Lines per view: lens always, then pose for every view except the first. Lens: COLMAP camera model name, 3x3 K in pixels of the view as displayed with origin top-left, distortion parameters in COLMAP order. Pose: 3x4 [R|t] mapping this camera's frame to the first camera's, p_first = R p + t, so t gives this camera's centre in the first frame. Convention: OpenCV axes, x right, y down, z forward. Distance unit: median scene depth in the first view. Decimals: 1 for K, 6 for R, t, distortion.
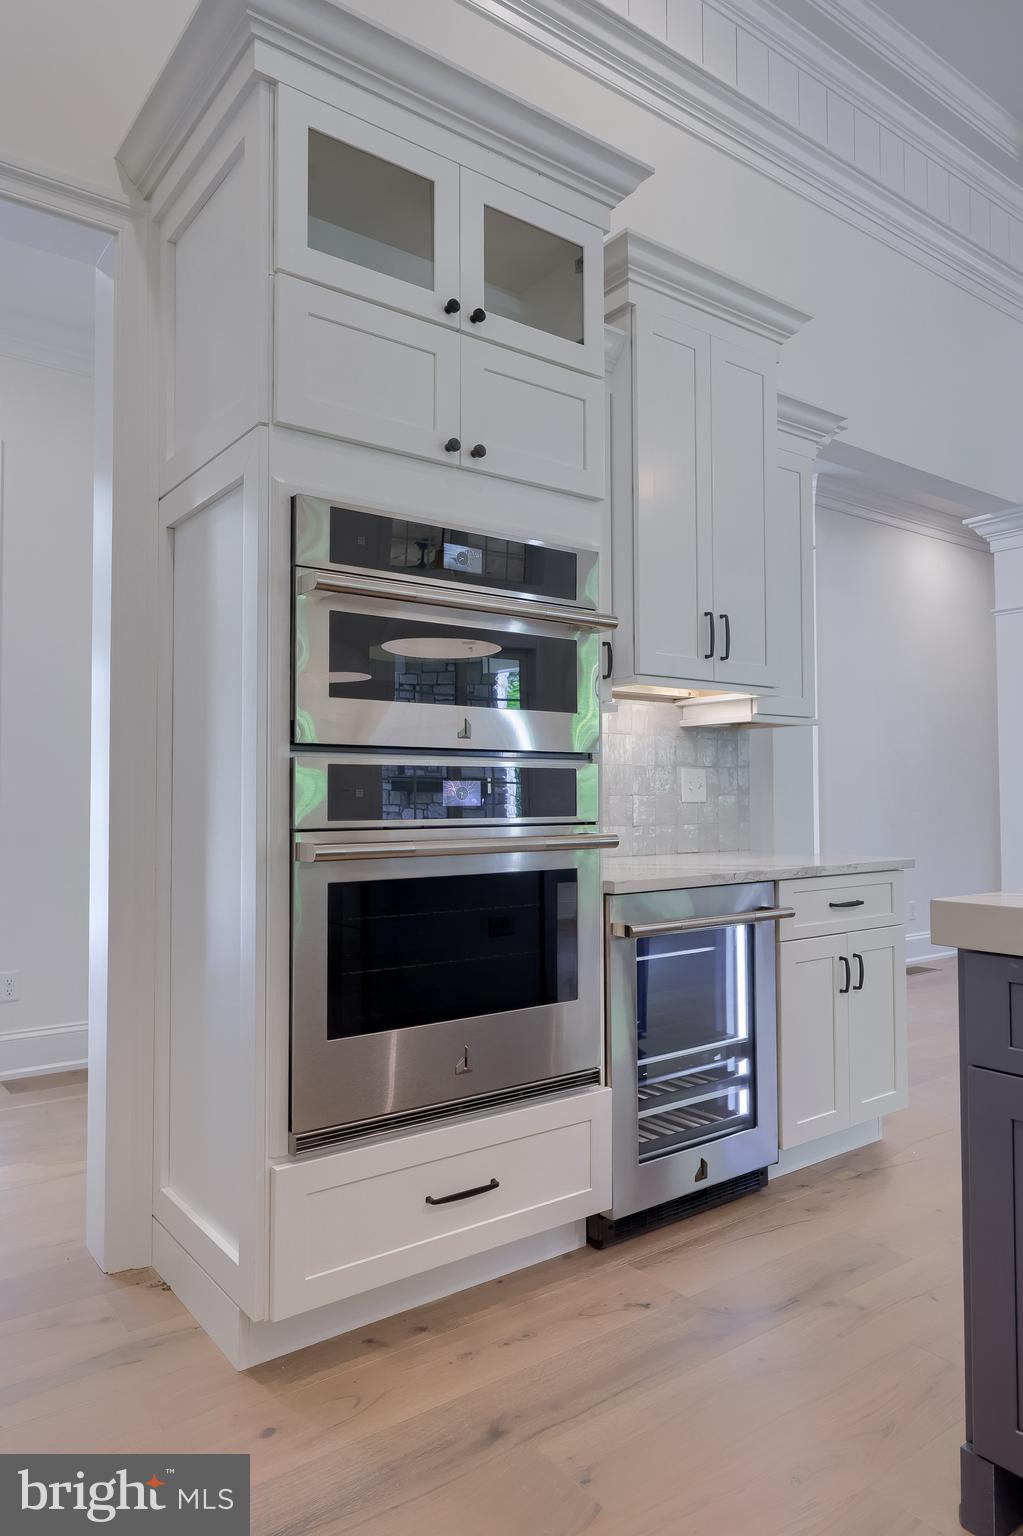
lens RADIAL K [[998.0, 0, 511.5], [0, 998.0, 768.0], [0, 0, 1]] dist [-0.003055, -0.000889]
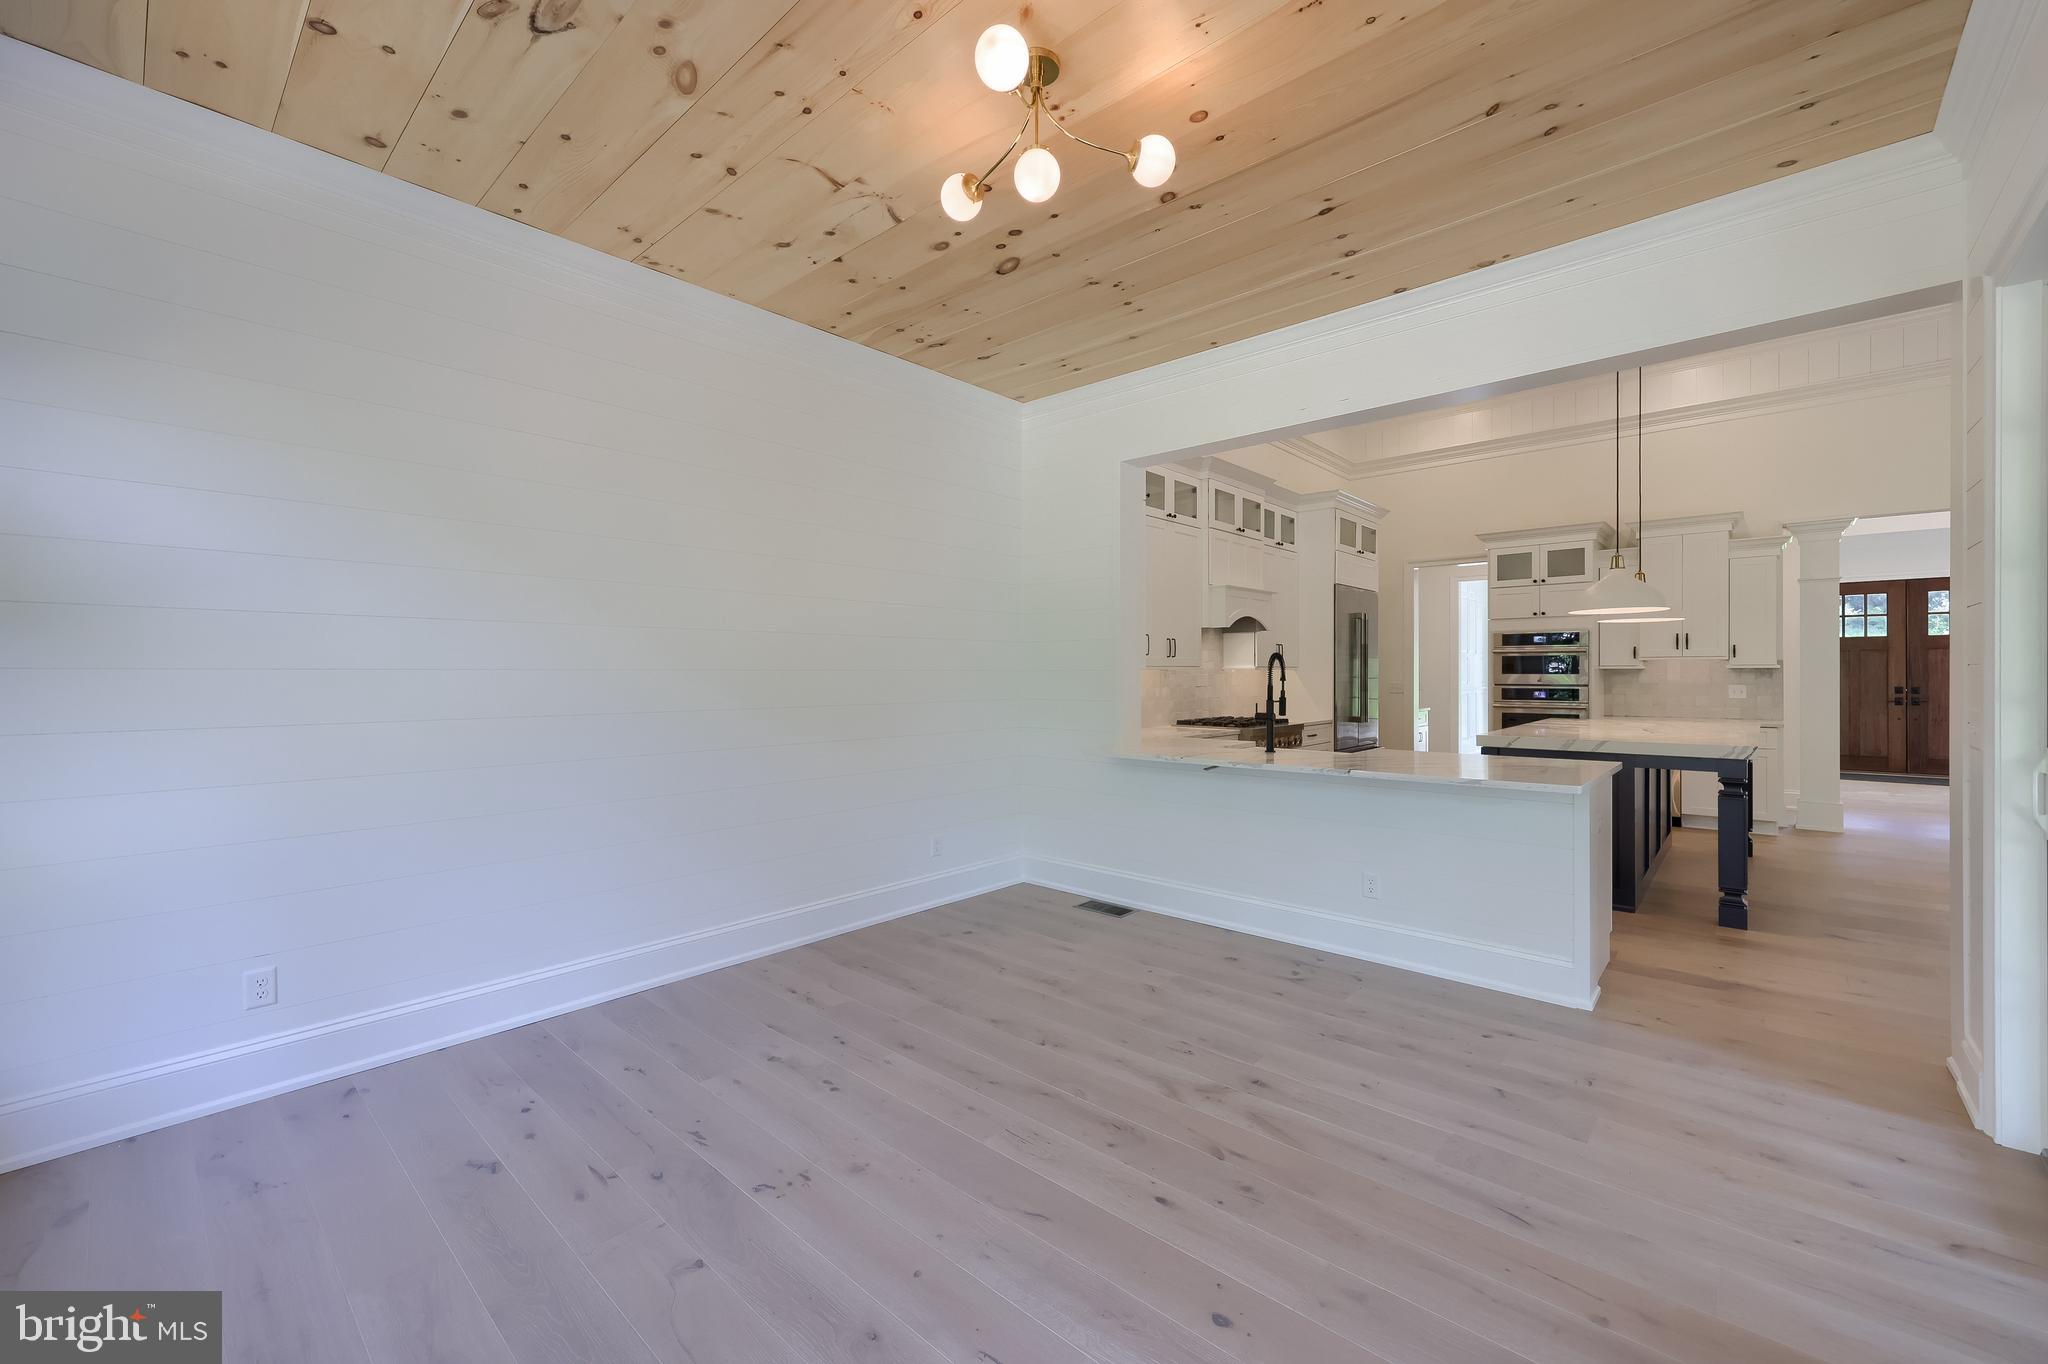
lens RADIAL K [[823.6, 0, 1054.7], [0, 823.6, 678.5], [0, 0, 1]] dist [-0.003602, -0.000415]
pose [[0.211053, 0.002522, -0.977471, 2.944939], [0.028673, 0.999550, 0.008770, -0.133277], [0.977054, -0.029878, 0.210885, -1.767588]]
